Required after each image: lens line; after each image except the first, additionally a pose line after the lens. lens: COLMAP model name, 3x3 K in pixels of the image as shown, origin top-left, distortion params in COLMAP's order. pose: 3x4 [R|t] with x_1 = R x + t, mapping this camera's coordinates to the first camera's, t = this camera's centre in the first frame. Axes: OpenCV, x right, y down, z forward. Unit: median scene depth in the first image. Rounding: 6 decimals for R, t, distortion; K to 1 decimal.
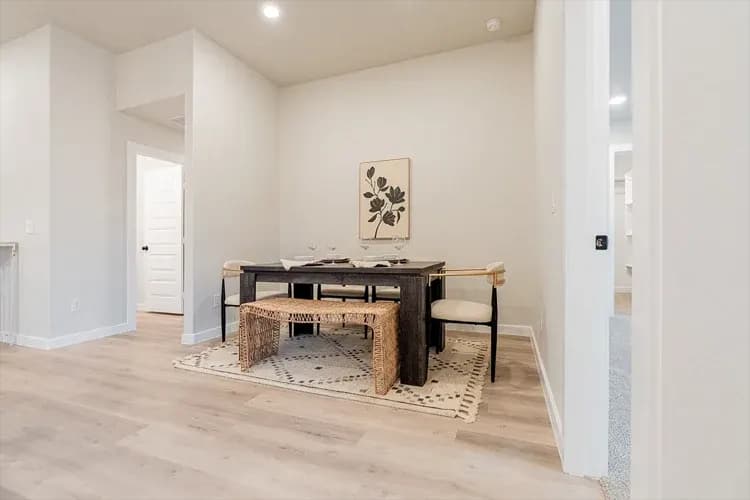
lens RADIAL K [[344.4, 0, 369.8], [0, 344.4, 245.2], [0, 0, 1]] dist [-0.002747, 0.000028]
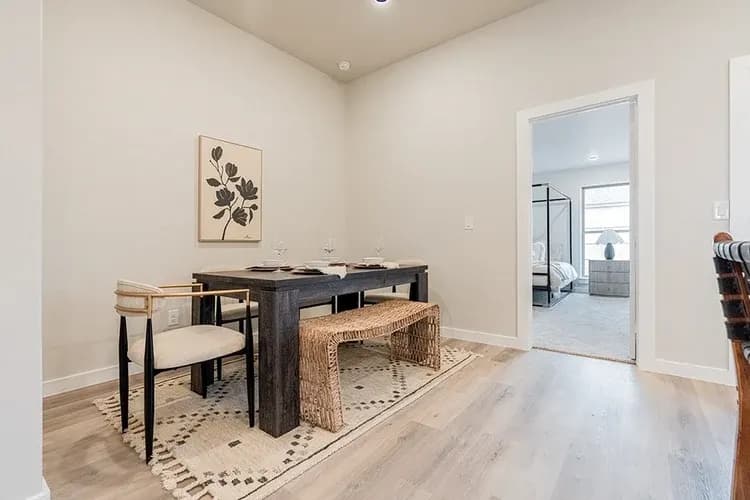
lens RADIAL K [[344.4, 0, 367.8], [0, 344.4, 250.7], [0, 0, 1]] dist [-0.002747, 0.000028]
pose [[0.295050, -0.003635, 0.955475, -0.642247], [0.014409, 0.999896, -0.000646, 0.008528], [-0.955373, 0.013958, 0.295072, 0.475708]]
